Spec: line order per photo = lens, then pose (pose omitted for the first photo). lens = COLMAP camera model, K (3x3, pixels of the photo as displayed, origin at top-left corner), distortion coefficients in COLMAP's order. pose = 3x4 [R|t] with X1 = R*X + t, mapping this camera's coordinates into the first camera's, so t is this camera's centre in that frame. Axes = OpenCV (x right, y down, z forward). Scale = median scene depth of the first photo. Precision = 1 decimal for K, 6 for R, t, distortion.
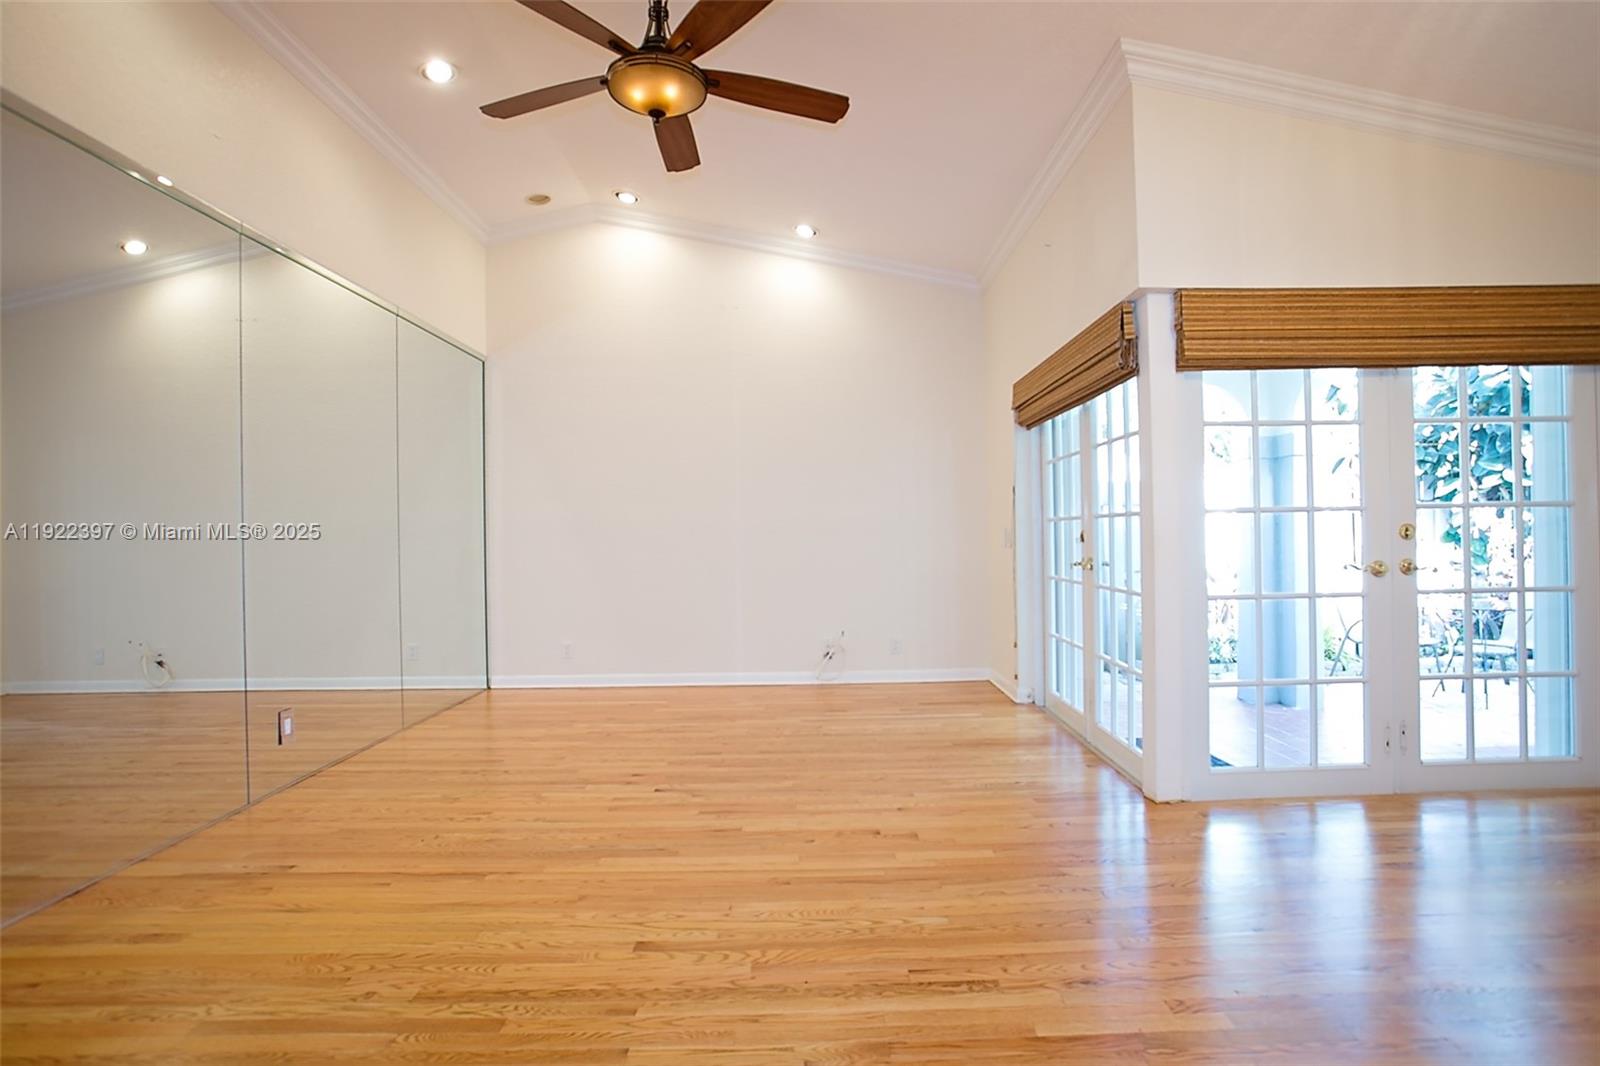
lens RADIAL K [[794.3, 0, 810.0], [0, 794.3, 537.6], [0, 0, 1]] dist [-0.081578, 0.034677]
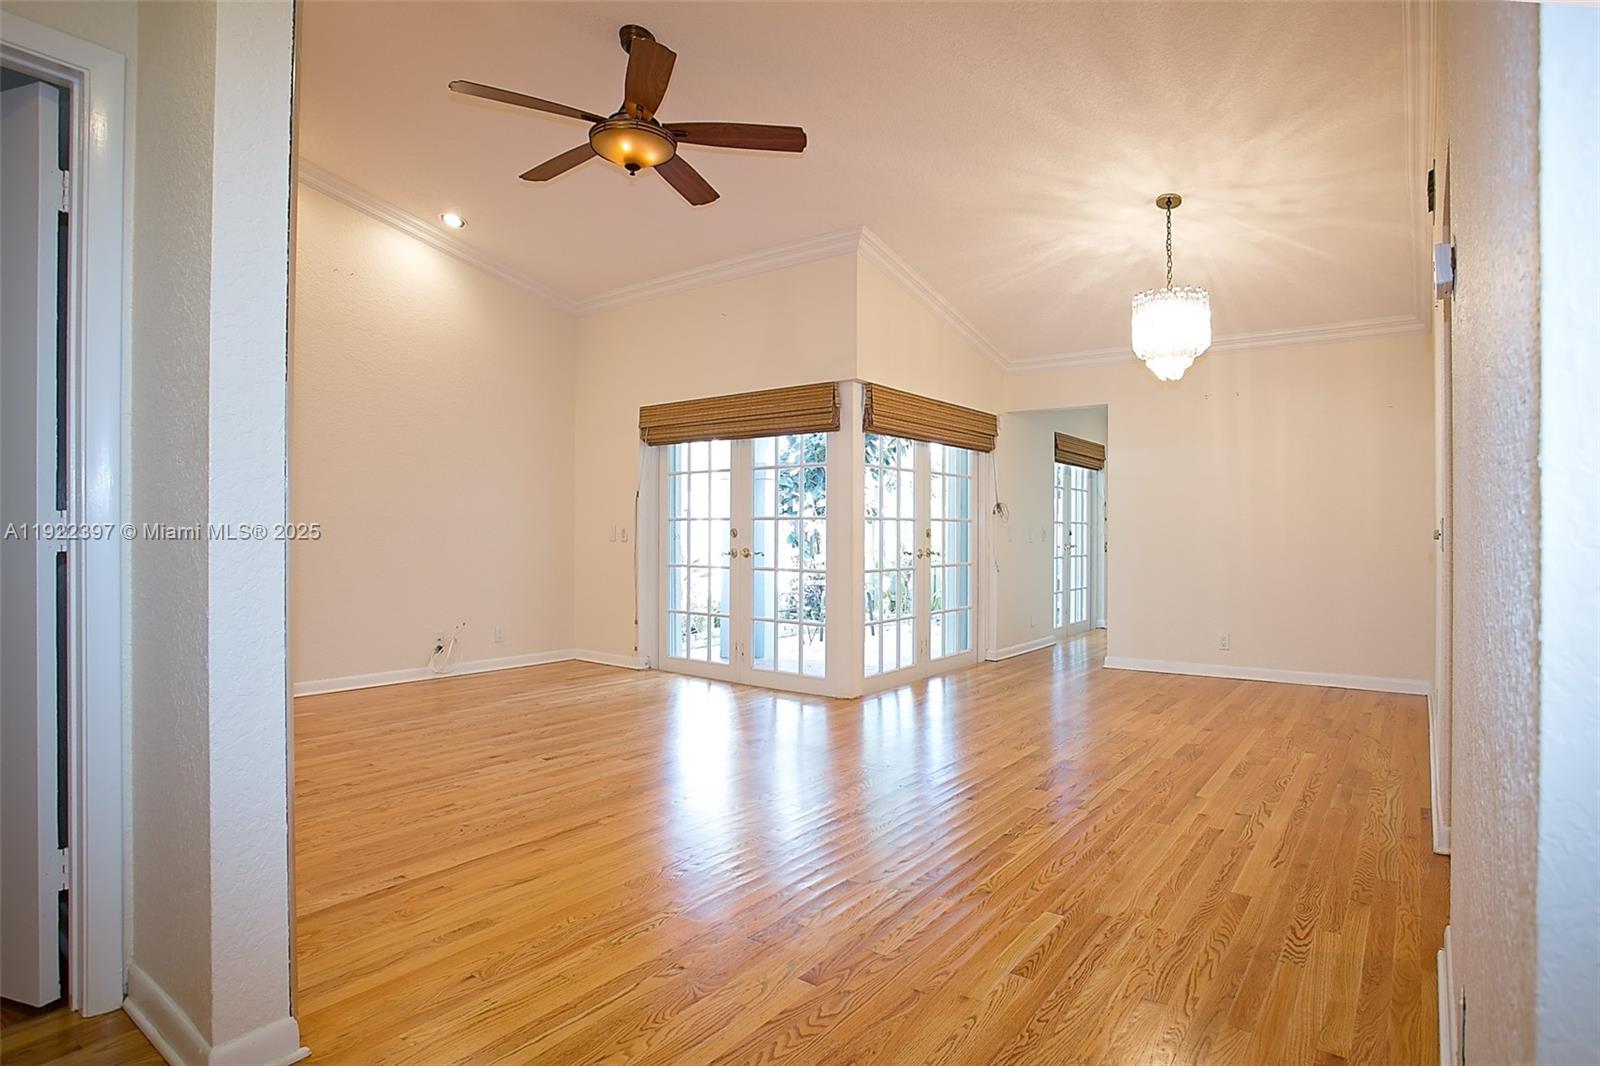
lens RADIAL K [[837.4, 0, 800.0], [0, 837.4, 533.0], [0, 0, 1]] dist [-0.030206, 0.001089]
pose [[0.618273, 0.019963, 0.785710, -0.965878], [-0.012790, 0.999801, -0.015338, 0.025203], [-0.785859, -0.000566, 0.618405, 0.016471]]
